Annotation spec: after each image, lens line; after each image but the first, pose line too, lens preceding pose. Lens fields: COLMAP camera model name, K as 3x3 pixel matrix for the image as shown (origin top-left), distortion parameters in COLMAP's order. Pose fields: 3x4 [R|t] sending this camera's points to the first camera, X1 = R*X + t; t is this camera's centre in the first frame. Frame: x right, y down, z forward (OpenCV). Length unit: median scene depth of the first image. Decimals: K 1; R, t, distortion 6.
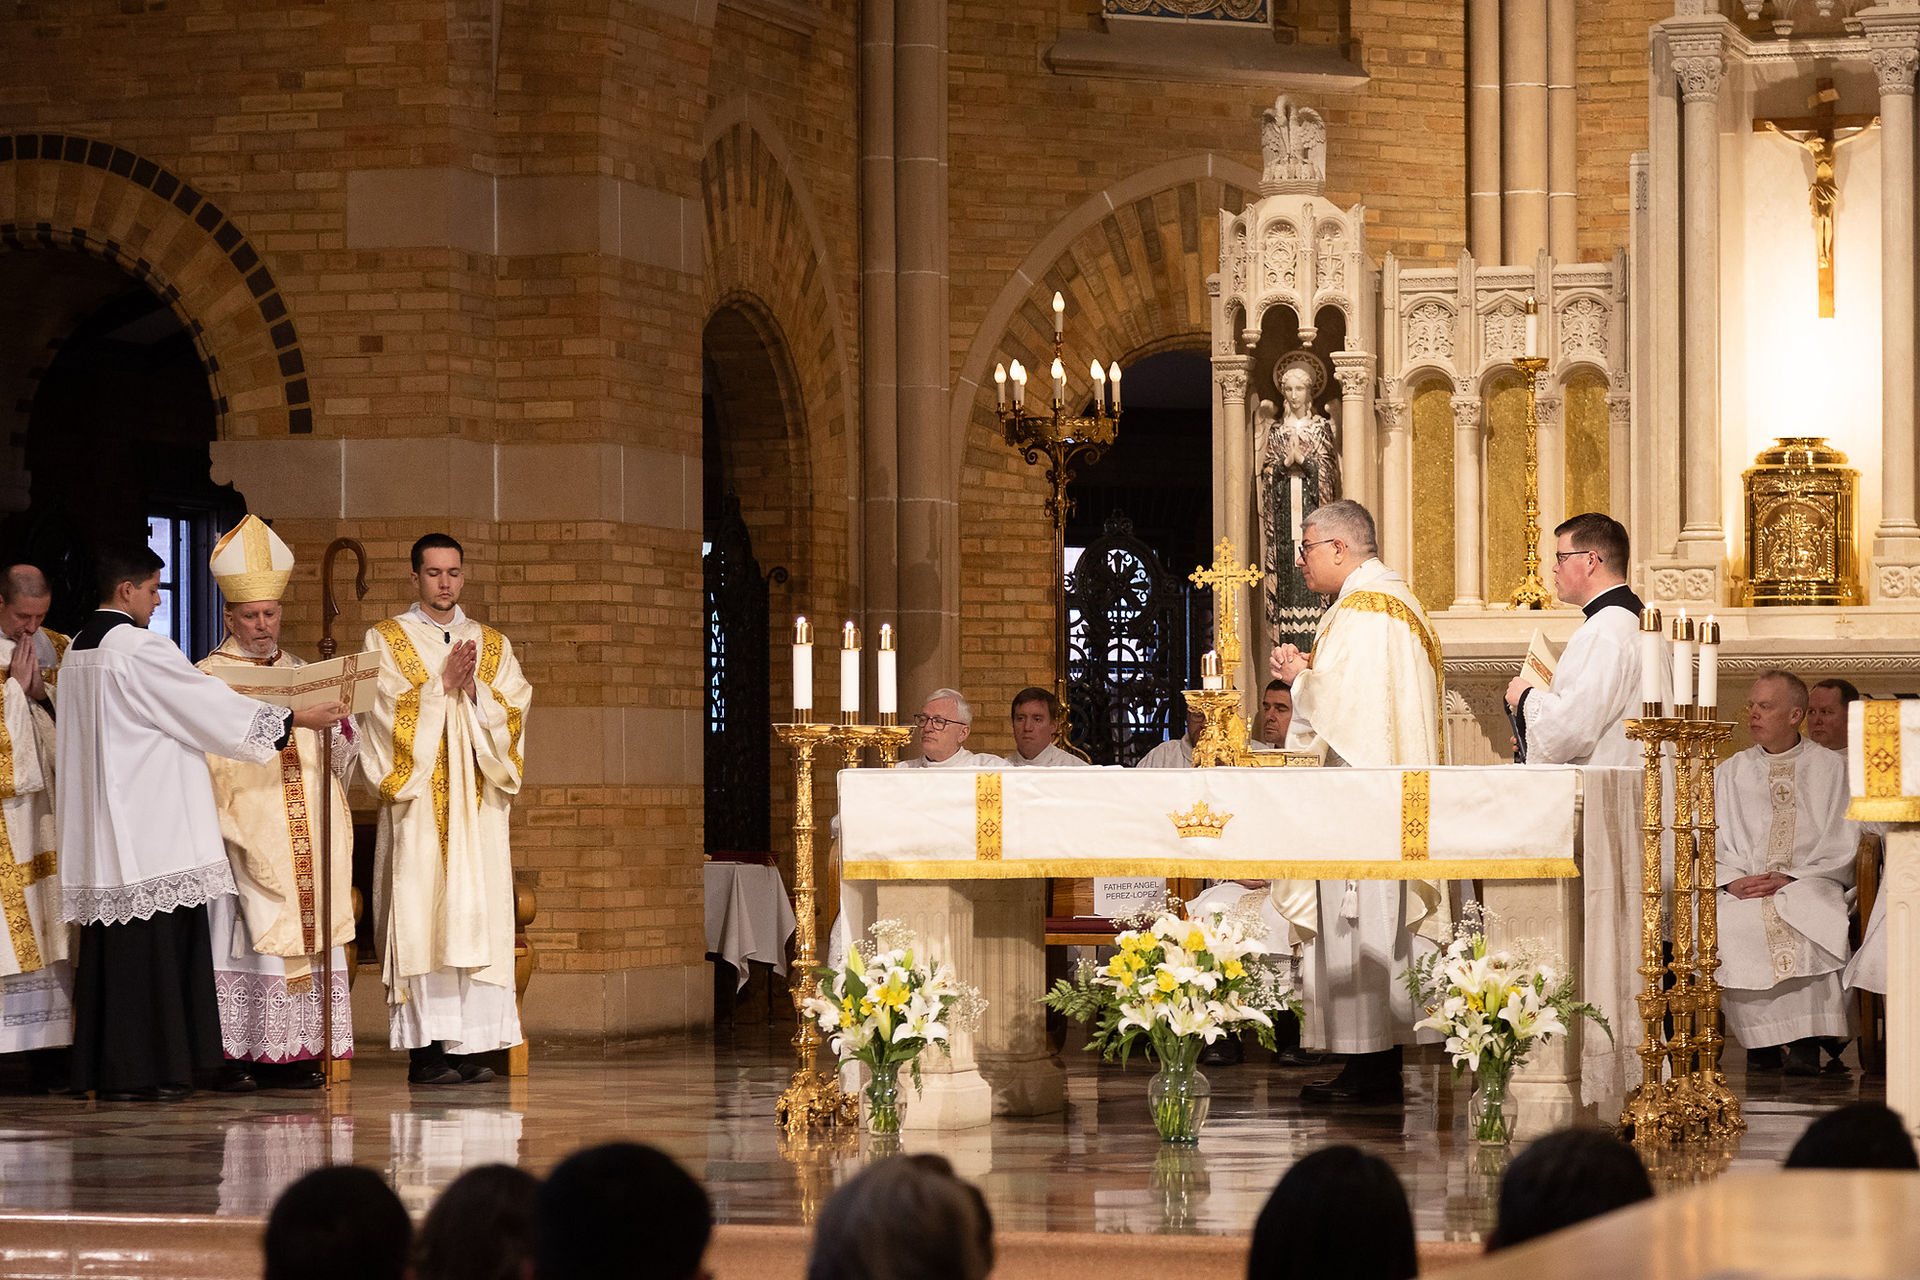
lens RADIAL K [[5658.3, 0, 911.8], [0, 5658.3, 719.5], [0, 0, 1]] dist [-0.024506, -0.186280]
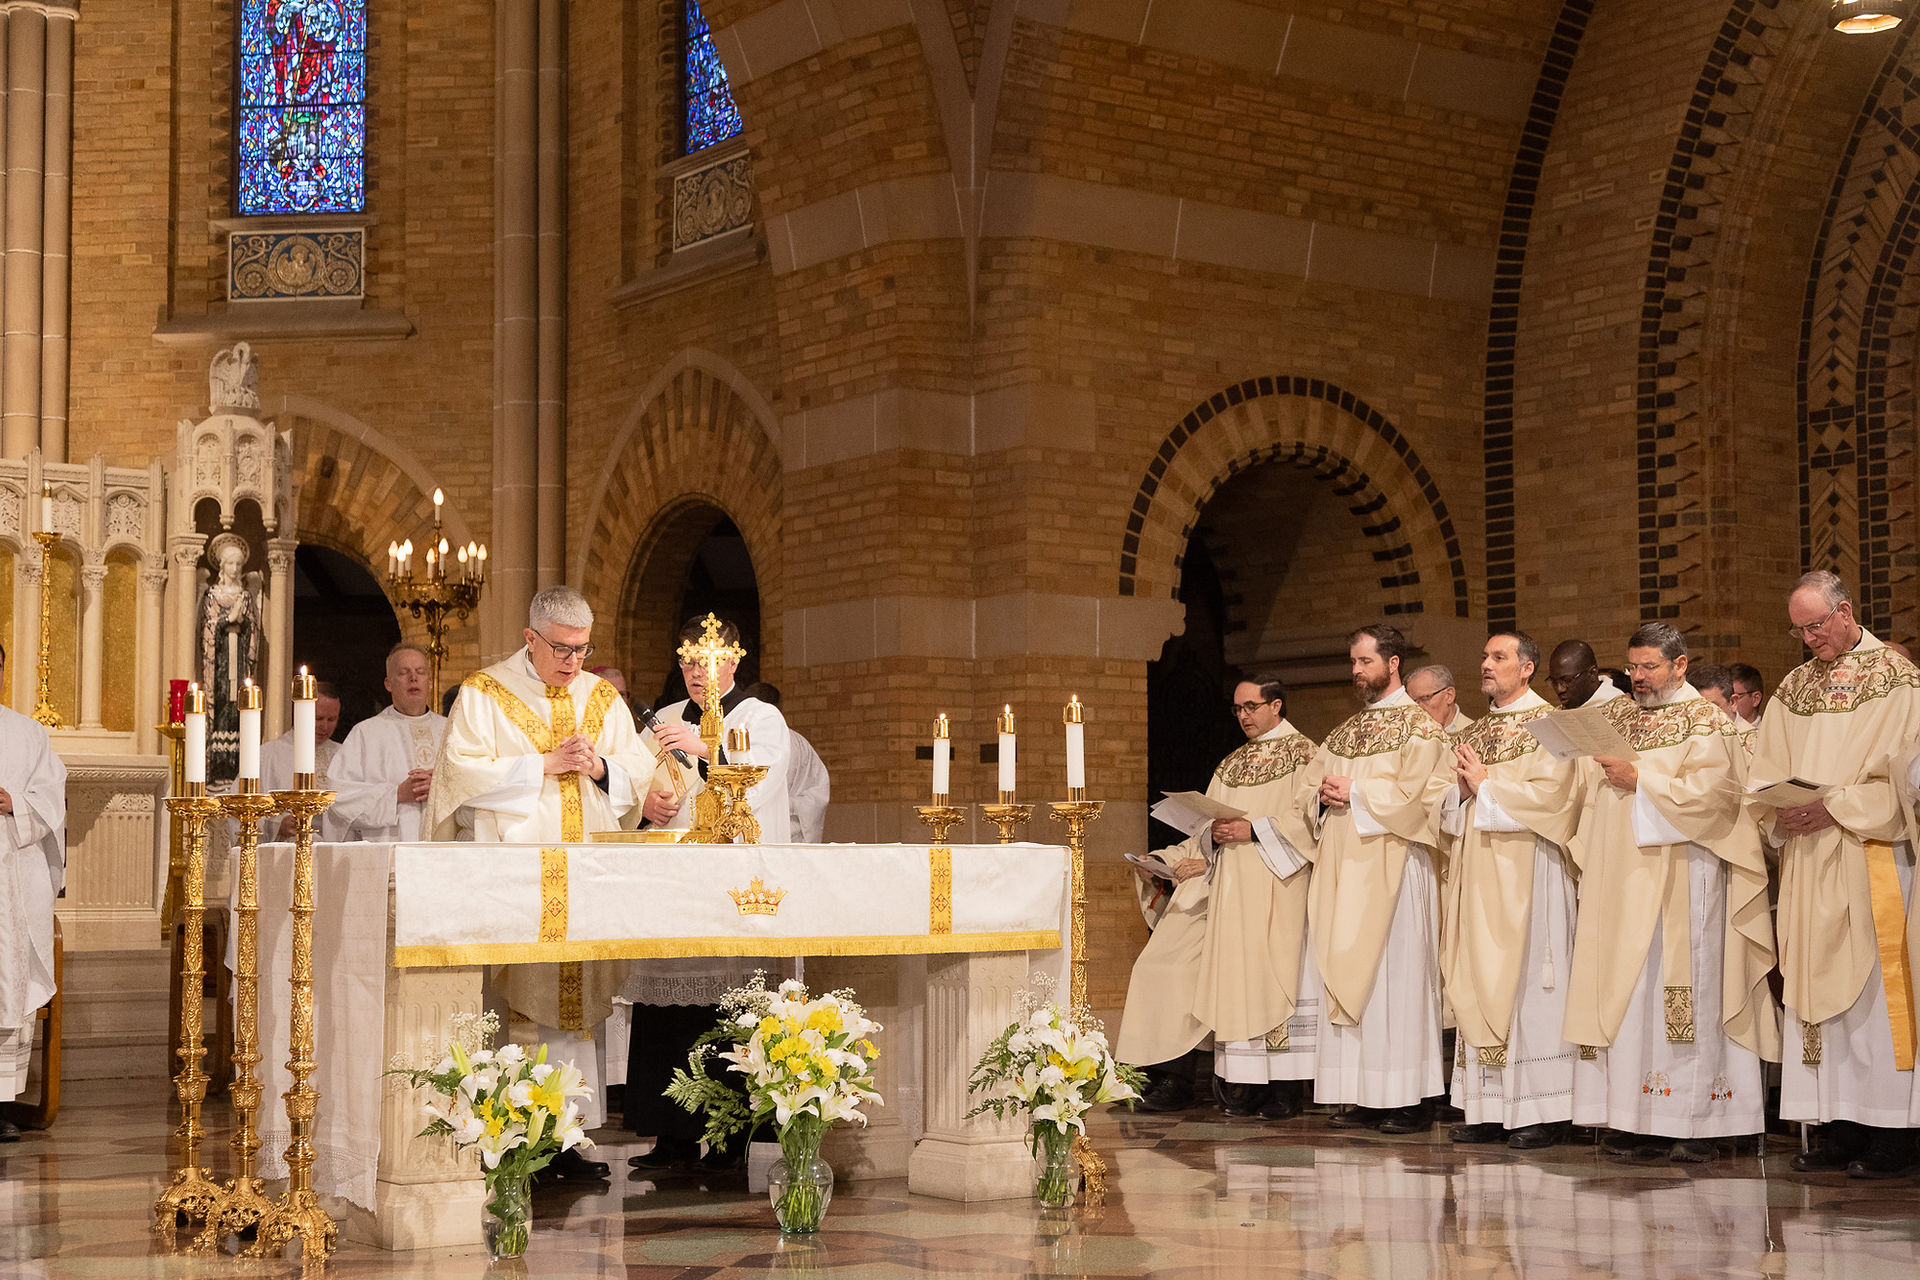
lens RADIAL K [[2891.7, 0, 969.7], [0, 2891.7, 661.4], [0, 0, 1]] dist [0.075748, -0.175666]
pose [[0.577322, 0.059698, 0.814331, -0.214969], [-0.008776, 0.997720, -0.066920, 0.006525], [-0.816469, 0.031488, 0.576530, 0.429967]]
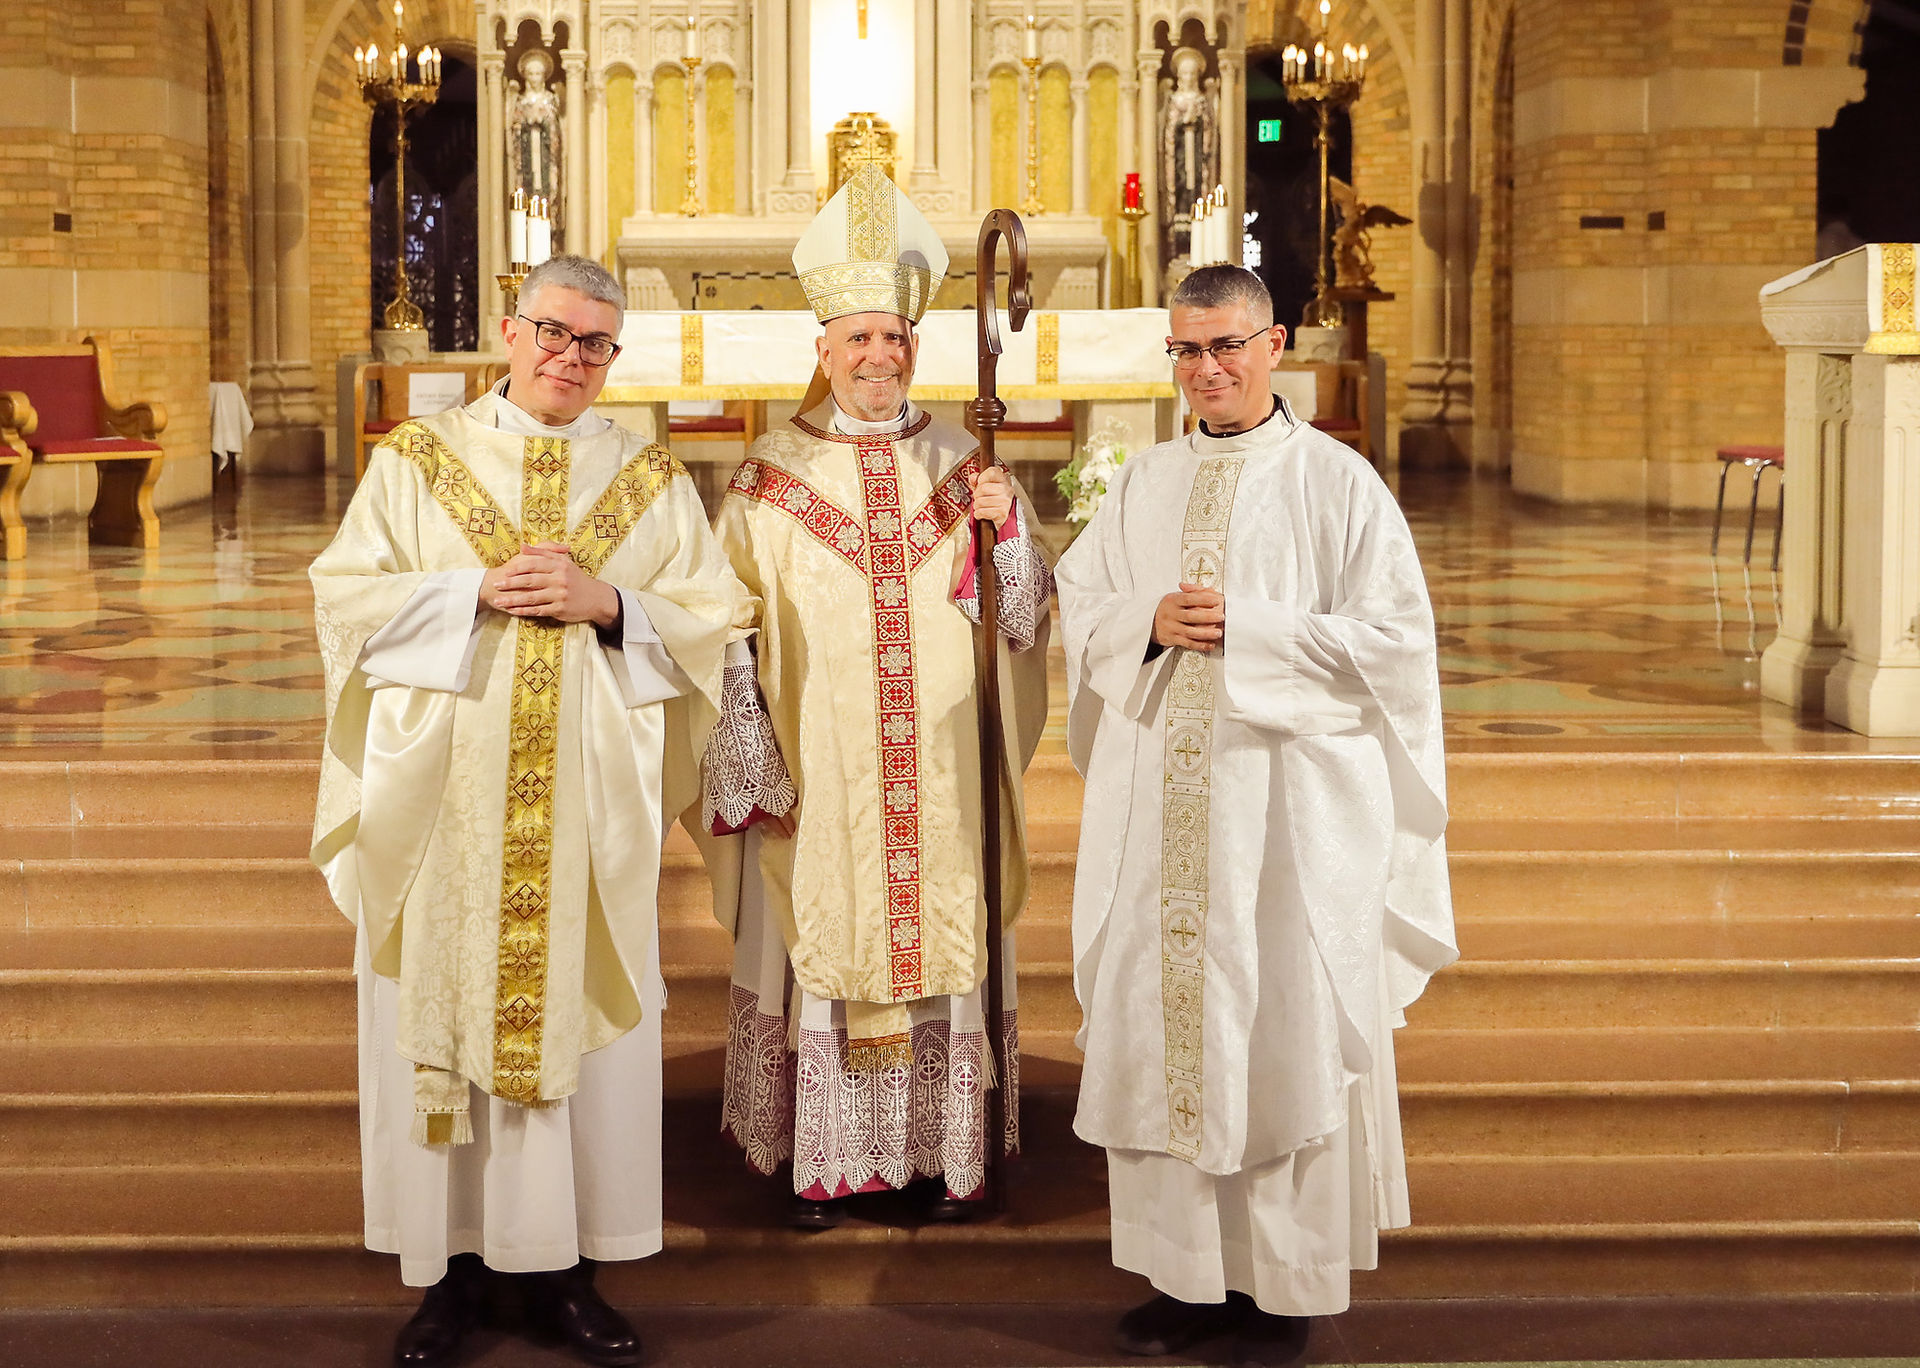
lens RADIAL K [[2675.7, 0, 898.6], [0, 2675.7, 395.5], [0, 0, 1]] dist [0.000494, 0.000219]
pose [[0.940941, -0.007765, 0.338481, -0.090484], [-0.004042, 0.999408, 0.034164, 0.004467], [-0.338546, -0.033514, 0.940353, 0.280677]]
